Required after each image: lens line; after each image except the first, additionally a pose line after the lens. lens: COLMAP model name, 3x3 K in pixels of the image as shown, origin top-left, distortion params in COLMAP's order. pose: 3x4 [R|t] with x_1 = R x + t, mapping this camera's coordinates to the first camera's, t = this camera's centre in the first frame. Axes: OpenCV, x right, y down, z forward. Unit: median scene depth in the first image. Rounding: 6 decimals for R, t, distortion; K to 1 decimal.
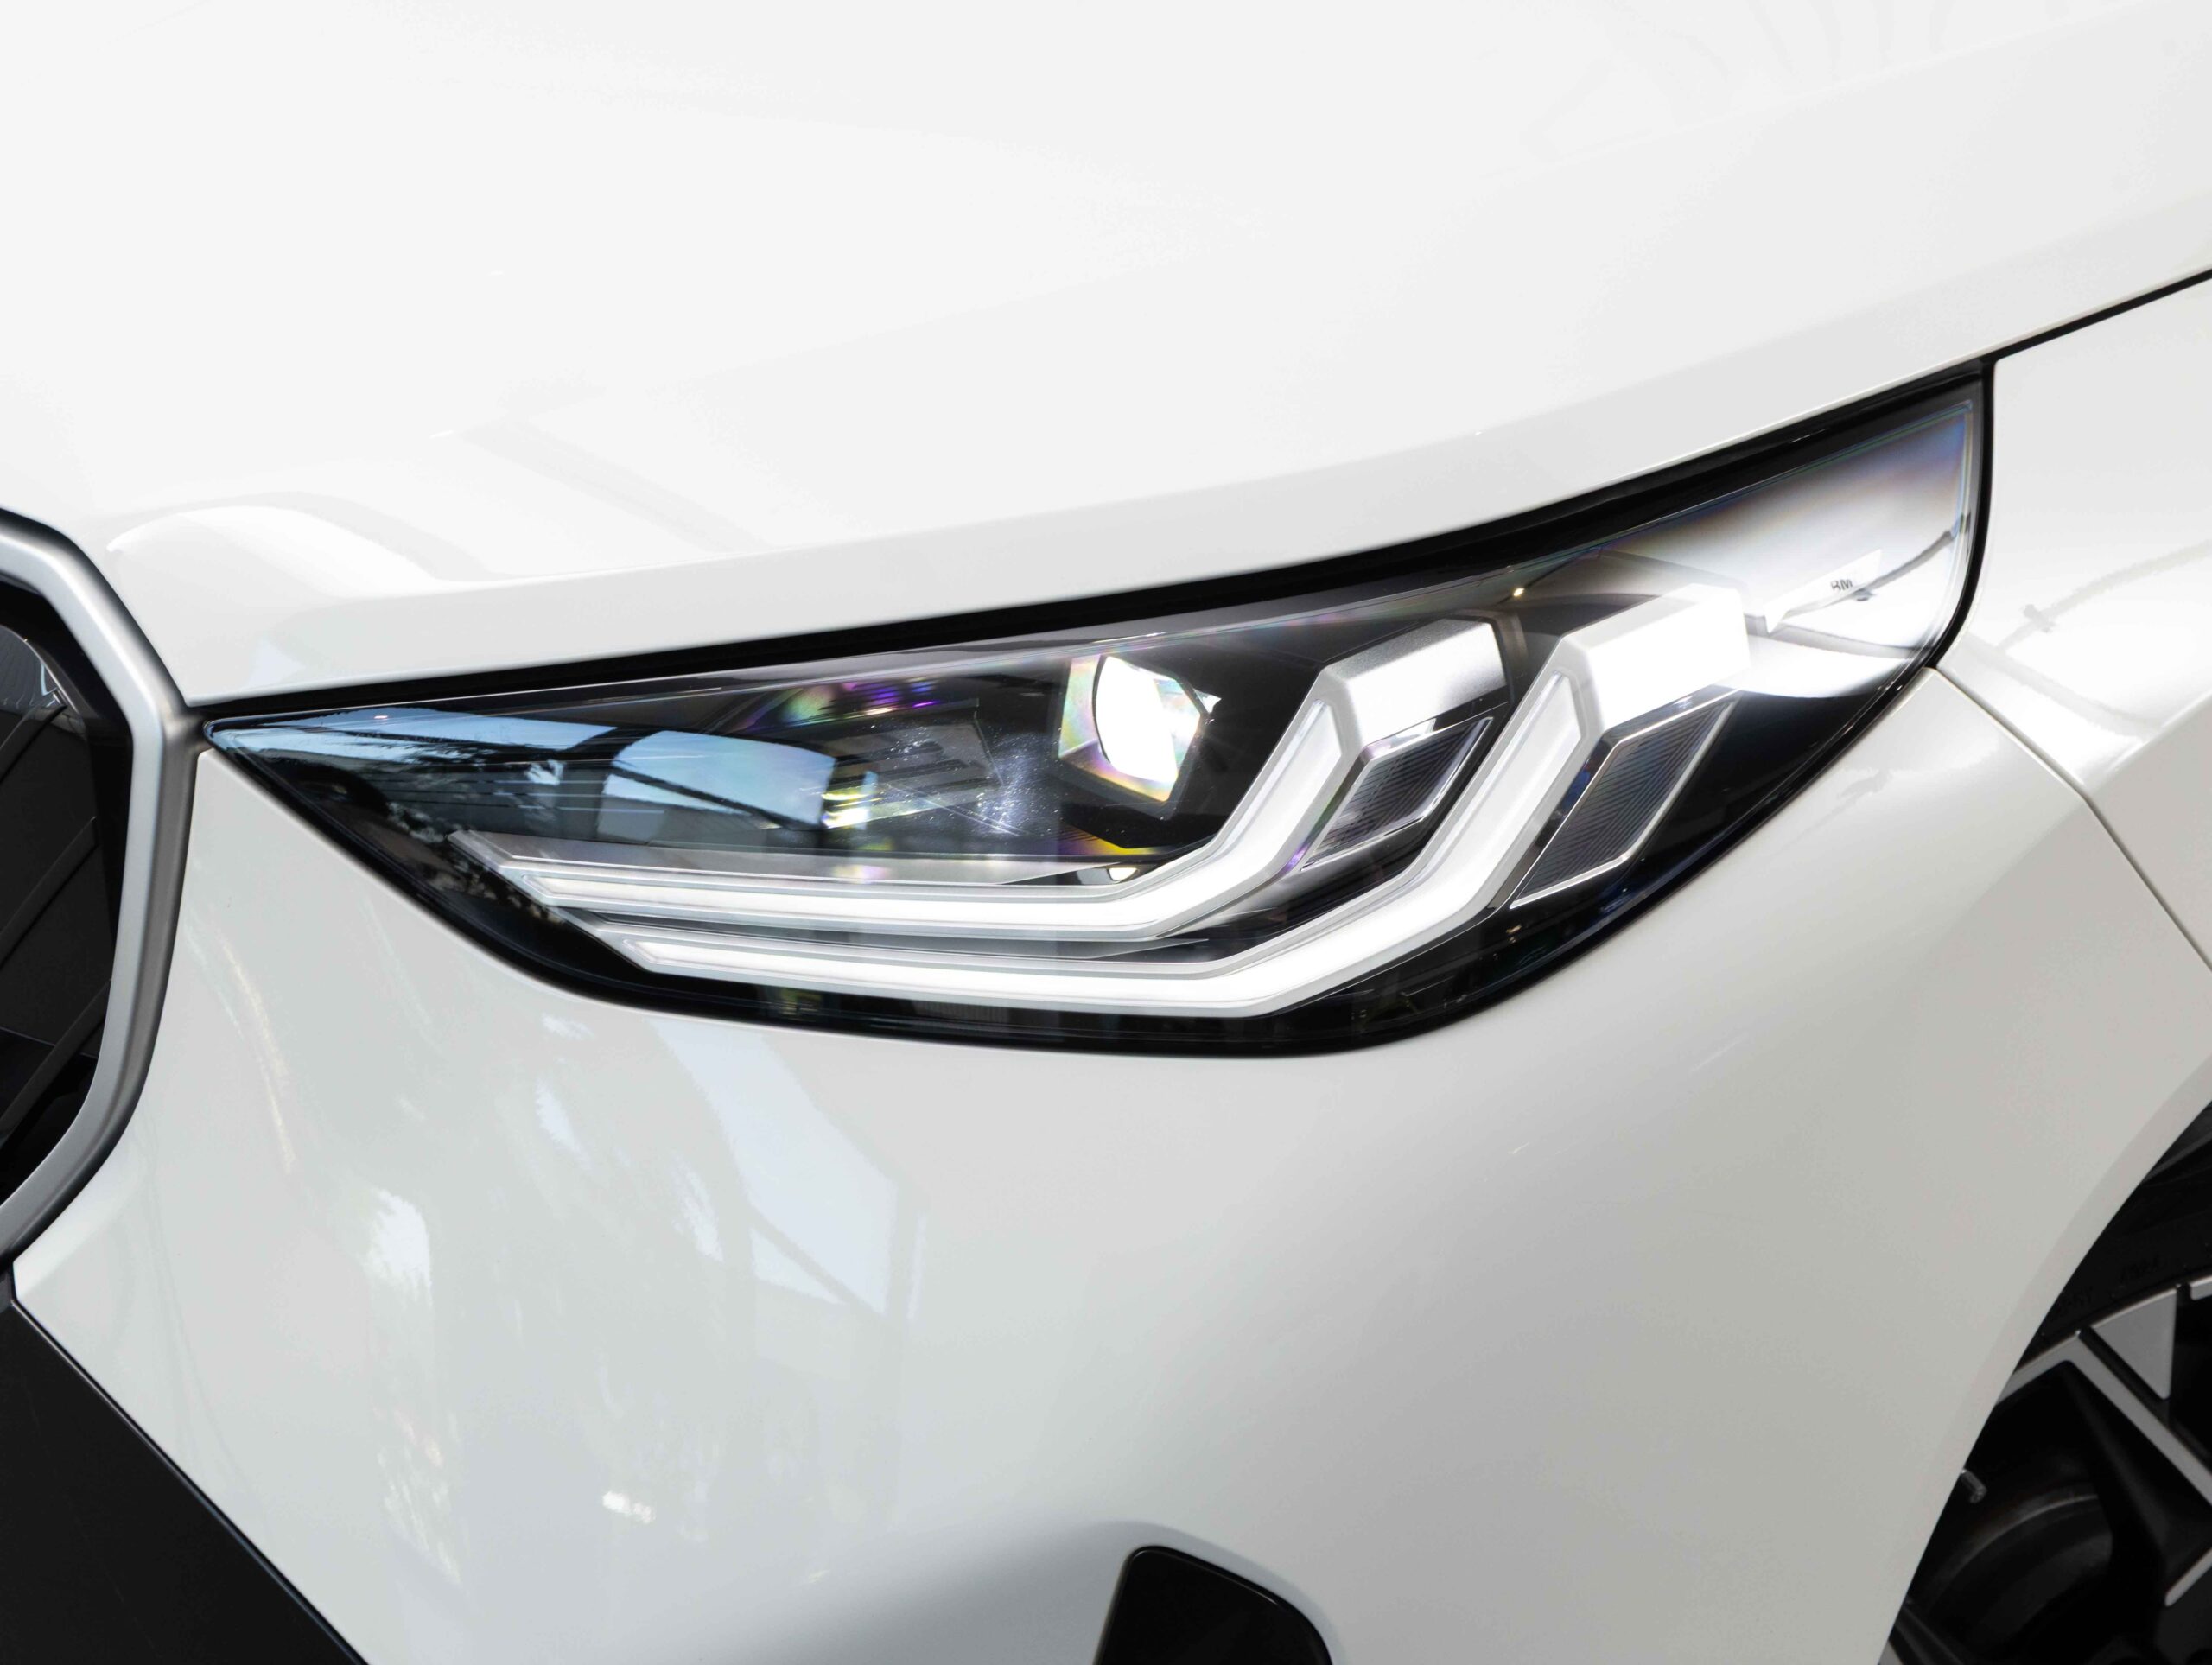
lens RADIAL K [[4735.9, 0, 1113.9], [0, 4735.9, 838.2], [0, 0, 1]] dist [-0.122760, 0.000000]
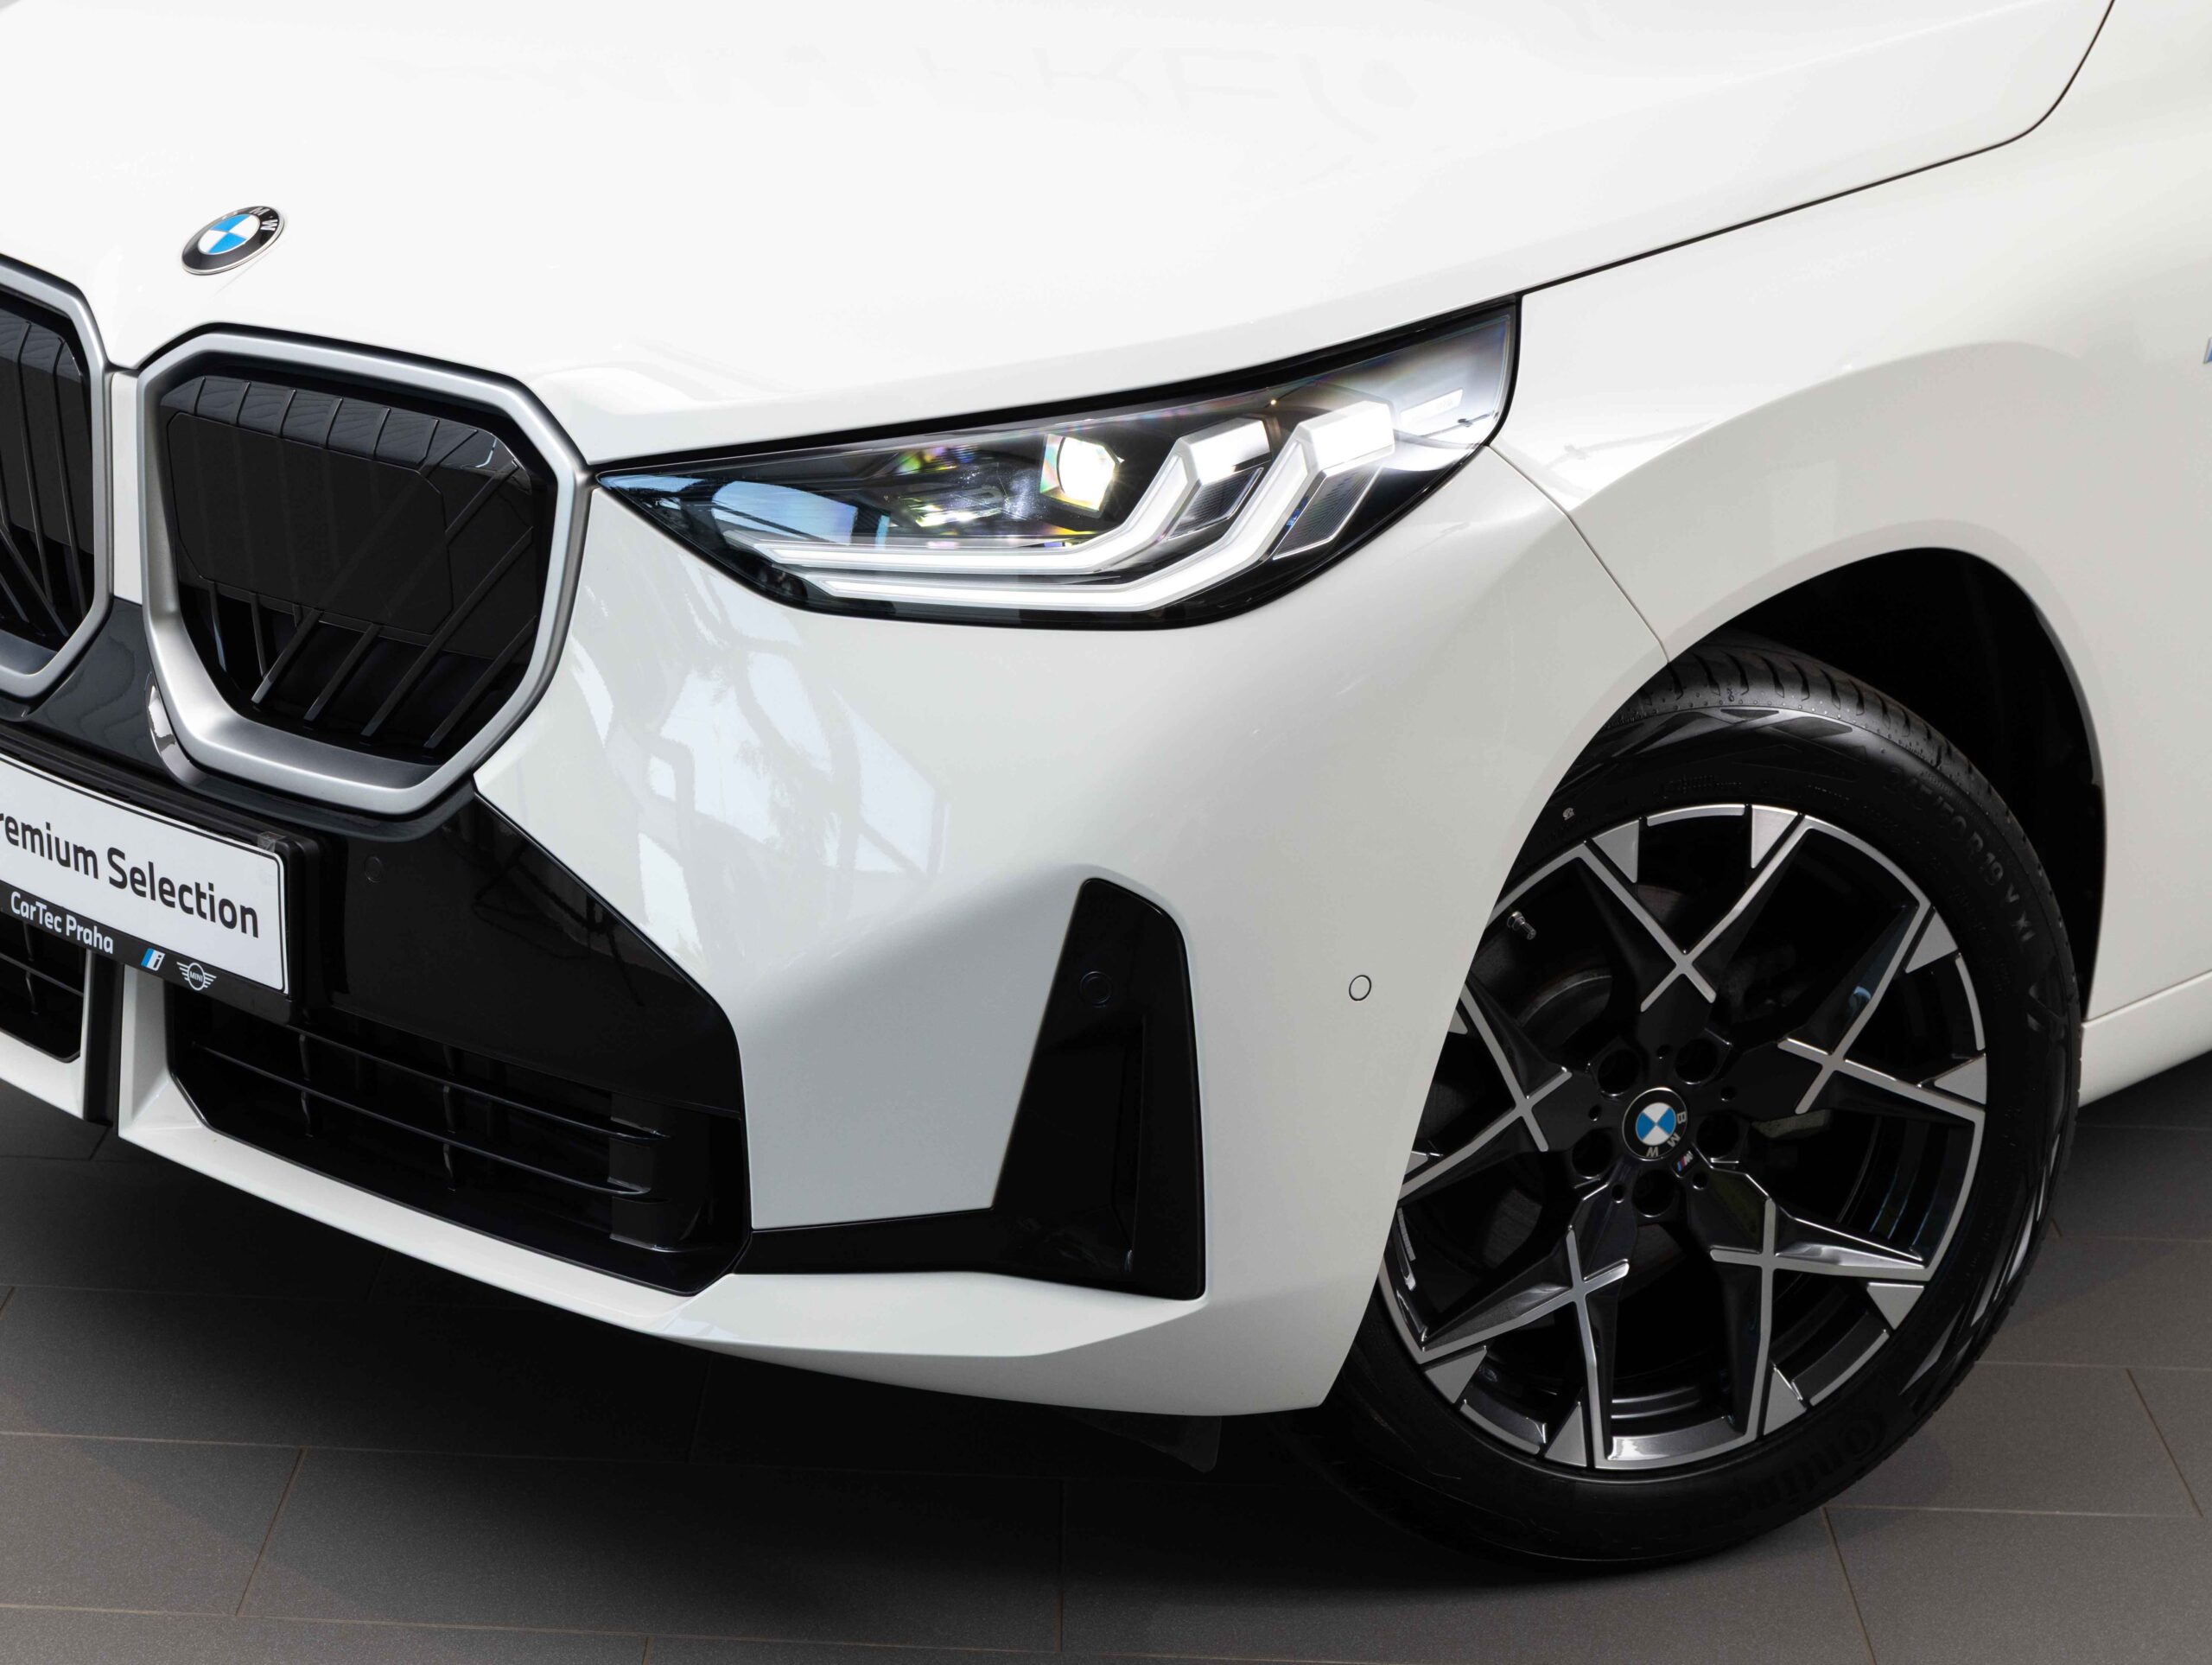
lens RADIAL K [[4735.9, 0, 1101.4], [0, 4735.9, 827.1], [0, 0, 1]] dist [-0.122760, 0.000000]
pose [[0.998541, -0.002336, 0.053951, -0.093016], [0.004816, 0.998935, -0.045879, 0.212821], [-0.053787, 0.046072, 0.997489, -0.946658]]
